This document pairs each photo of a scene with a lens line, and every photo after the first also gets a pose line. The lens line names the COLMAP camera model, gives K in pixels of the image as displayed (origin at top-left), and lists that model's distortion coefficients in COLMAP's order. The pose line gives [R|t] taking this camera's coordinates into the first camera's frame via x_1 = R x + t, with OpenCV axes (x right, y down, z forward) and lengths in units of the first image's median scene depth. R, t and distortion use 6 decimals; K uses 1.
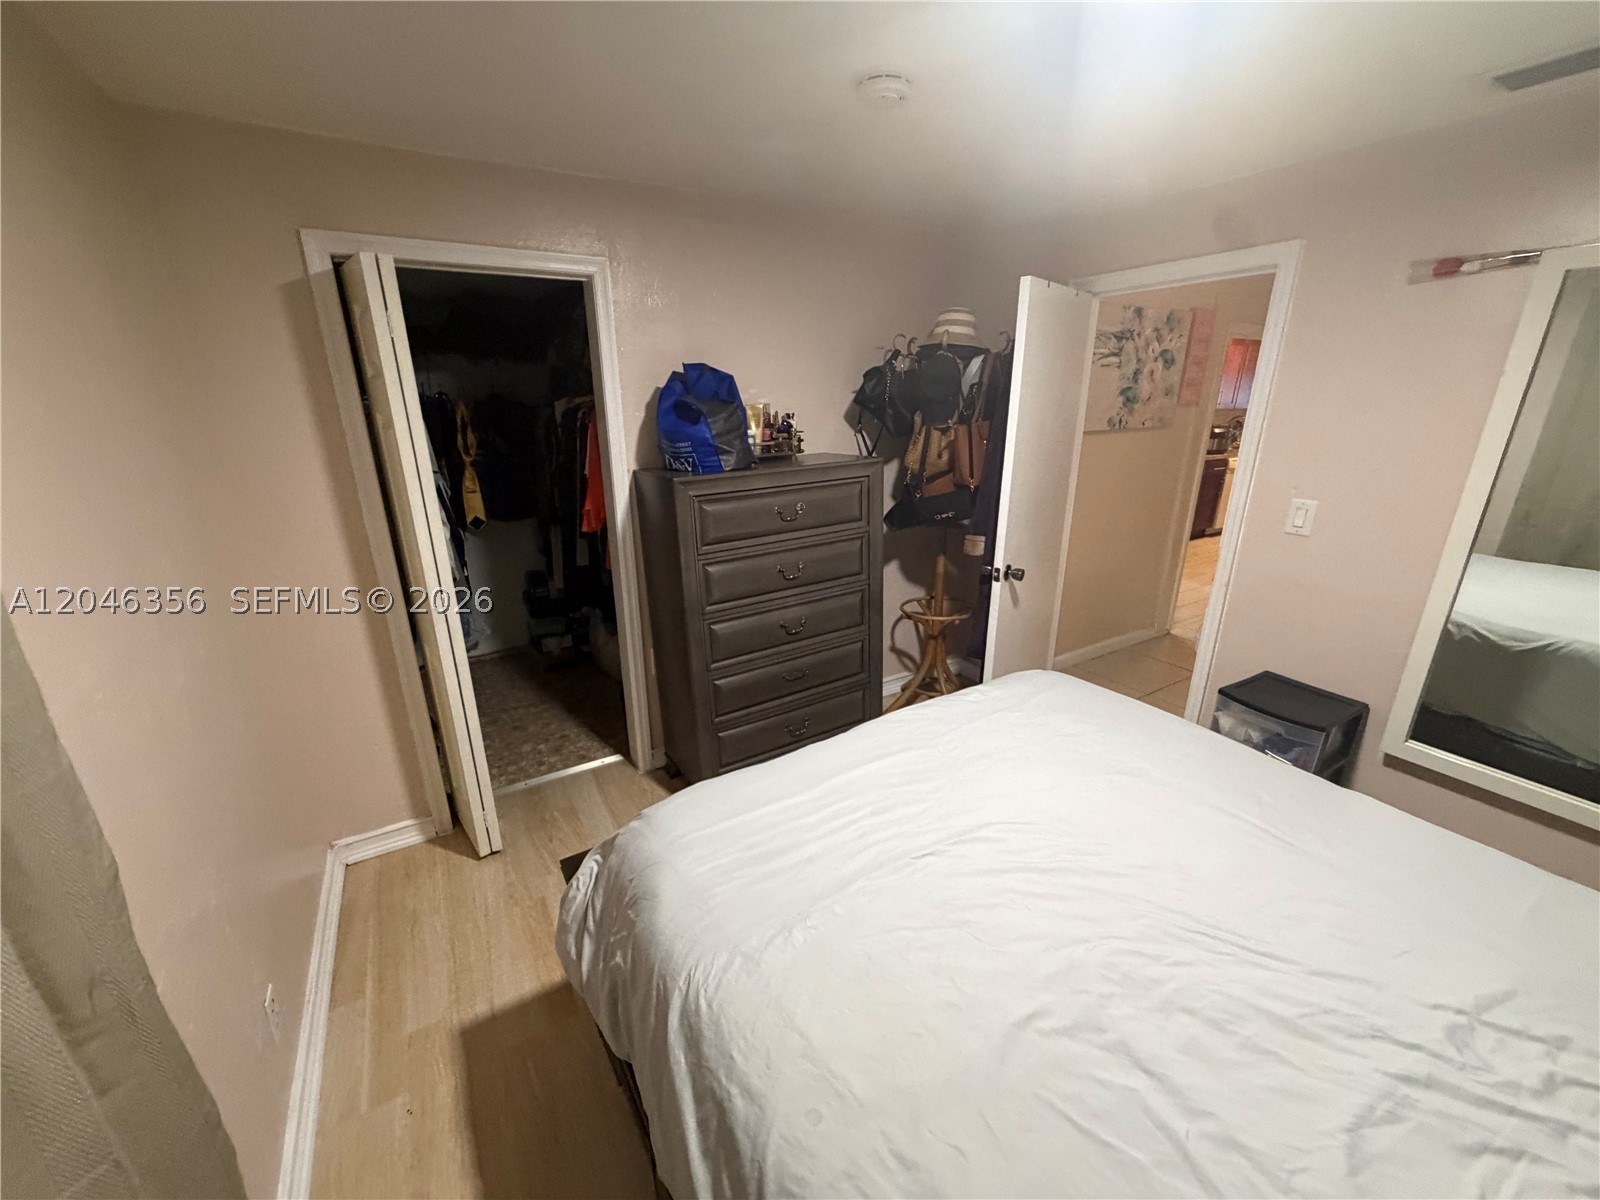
lens RADIAL K [[636.1, 0, 797.0], [0, 636.1, 601.9], [0, 0, 1]] dist [-0.001257, 0.000330]
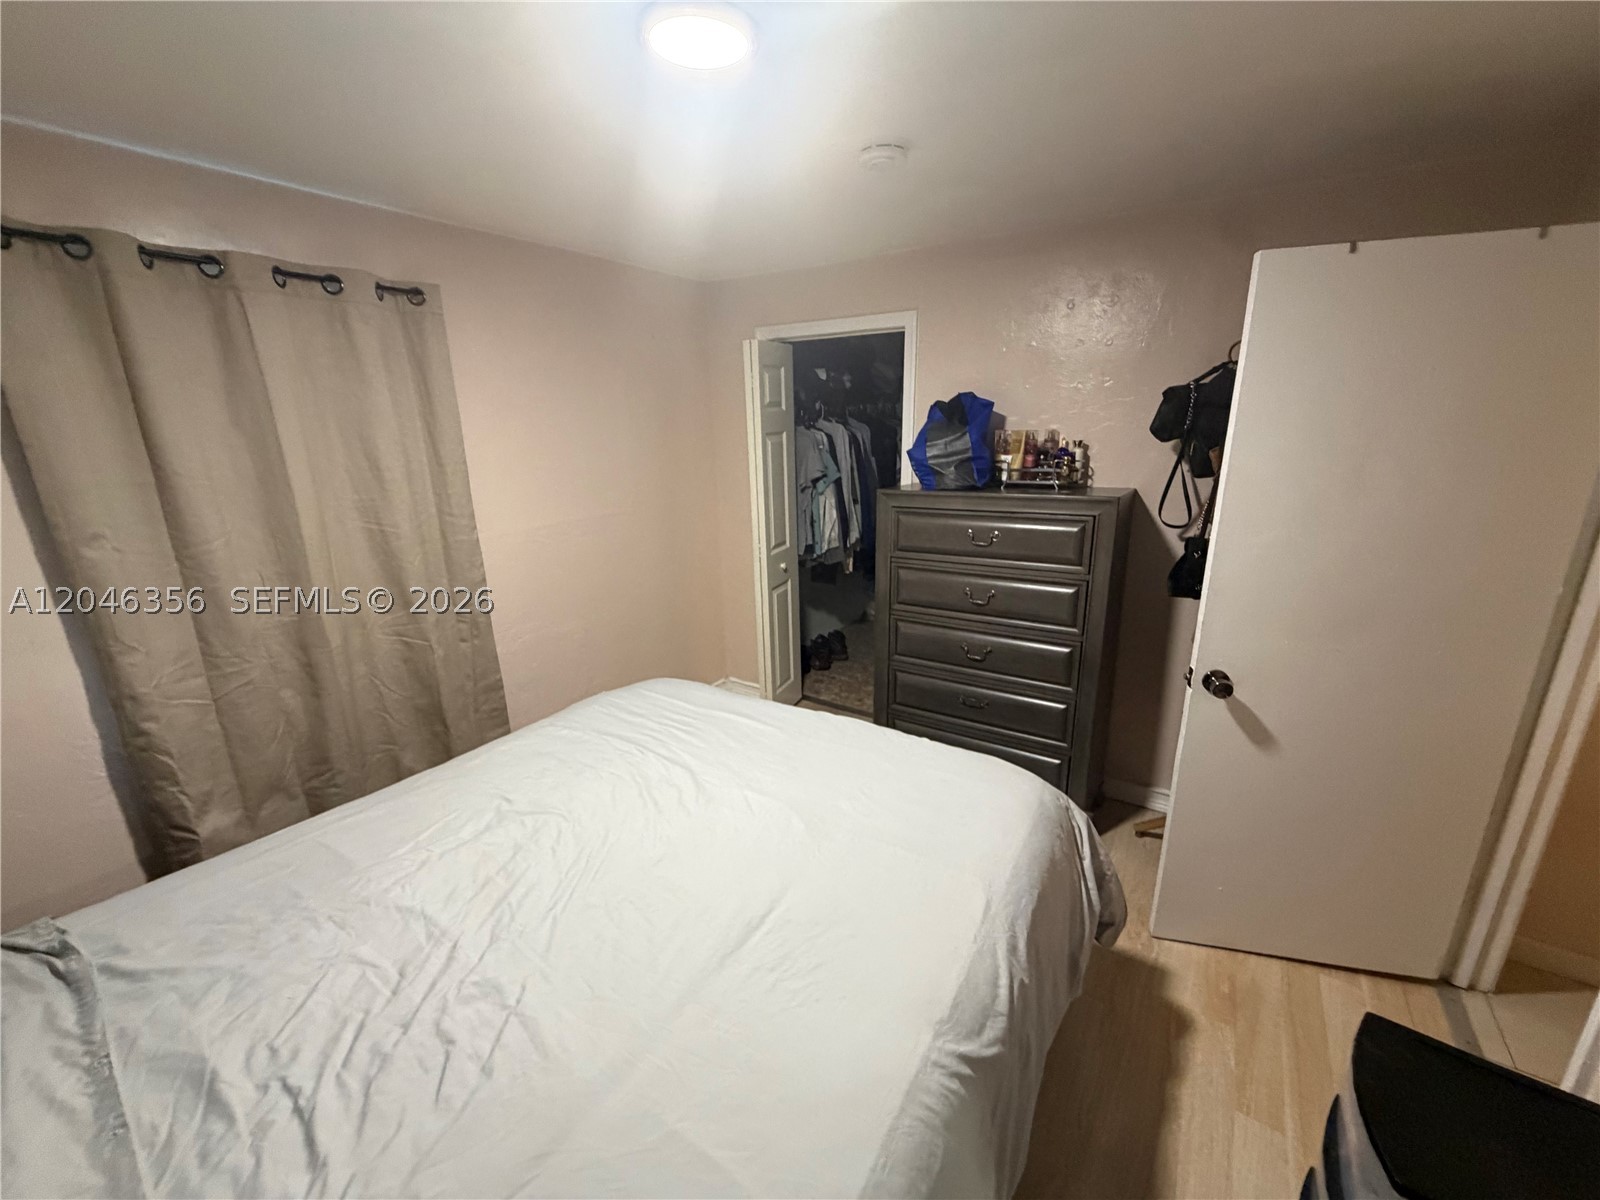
lens RADIAL K [[636.1, 0, 797.0], [0, 636.1, 601.9], [0, 0, 1]] dist [-0.001257, 0.000330]
pose [[0.420761, 0.244018, -0.873736, 2.041715], [-0.263873, 0.954420, 0.139479, -0.283707], [0.867947, 0.171868, 0.465972, 0.797640]]
